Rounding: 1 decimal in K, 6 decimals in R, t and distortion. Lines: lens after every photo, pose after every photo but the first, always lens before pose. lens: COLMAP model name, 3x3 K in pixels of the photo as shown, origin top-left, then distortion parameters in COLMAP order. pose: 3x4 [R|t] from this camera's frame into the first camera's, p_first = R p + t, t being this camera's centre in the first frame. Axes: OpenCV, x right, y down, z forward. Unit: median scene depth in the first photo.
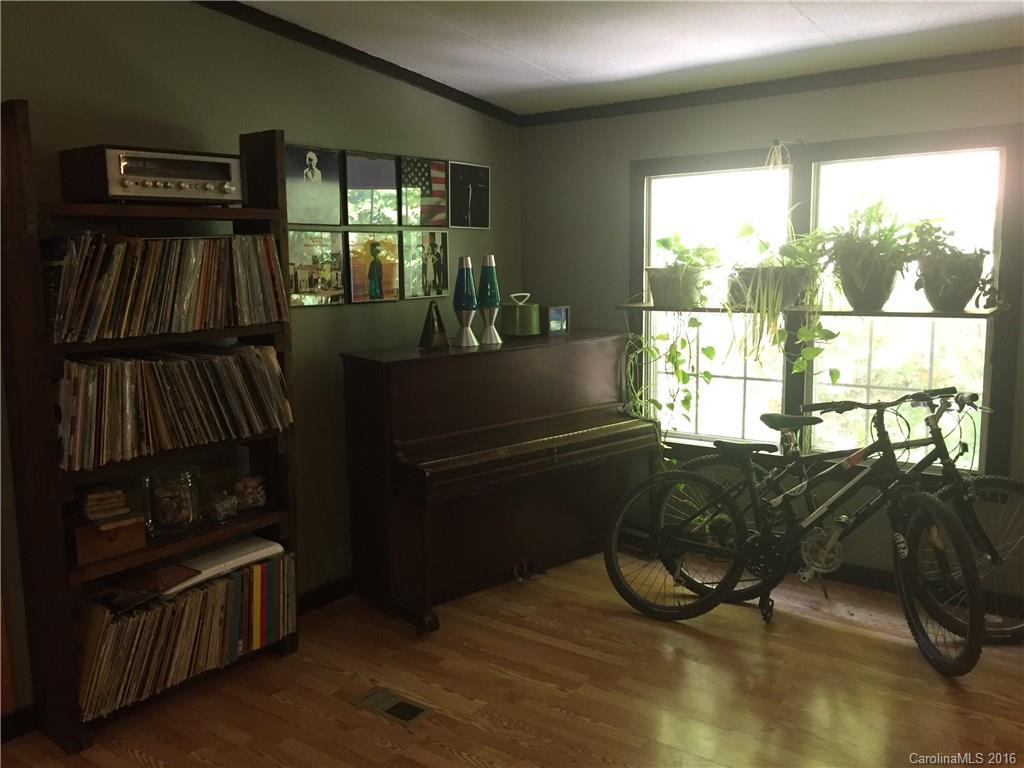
lens RADIAL K [[878.5, 0, 511.7], [0, 878.5, 383.5], [0, 0, 1]] dist [0.070772, -0.061862]
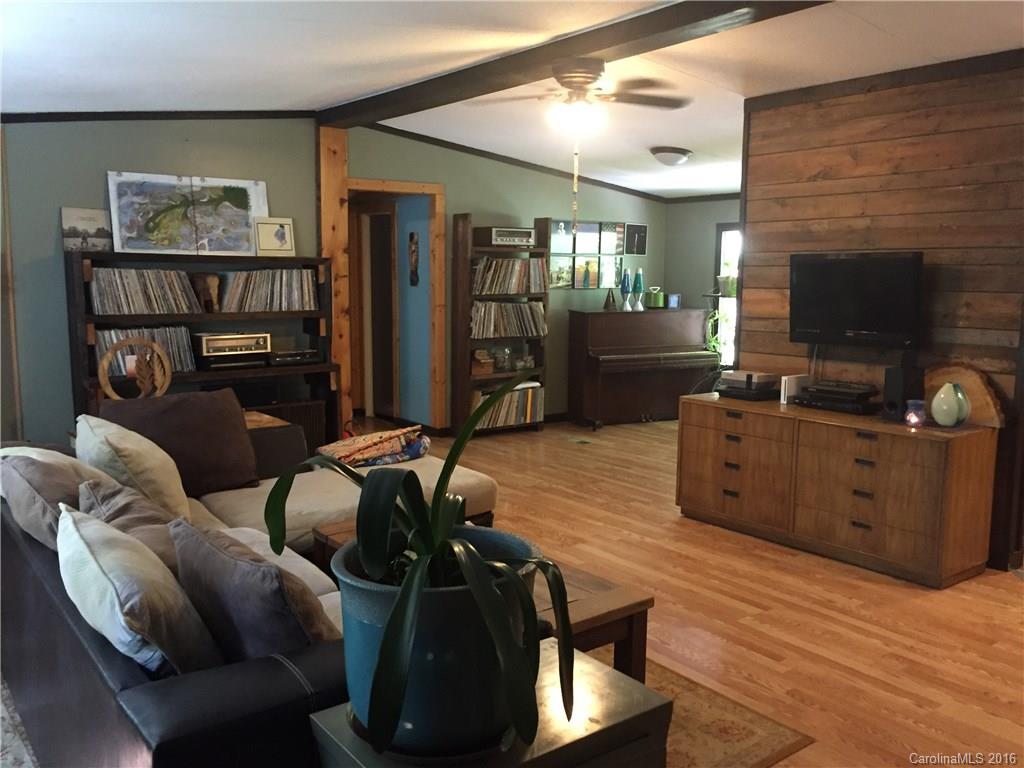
lens RADIAL K [[878.5, 0, 506.5], [0, 878.5, 380.7], [0, 0, 1]] dist [0.070772, -0.061862]
pose [[0.961855, 0.057601, -0.267428, 0.313968], [-0.063346, 0.997908, -0.012895, 0.217990], [0.266126, 0.029343, 0.963492, -1.424341]]
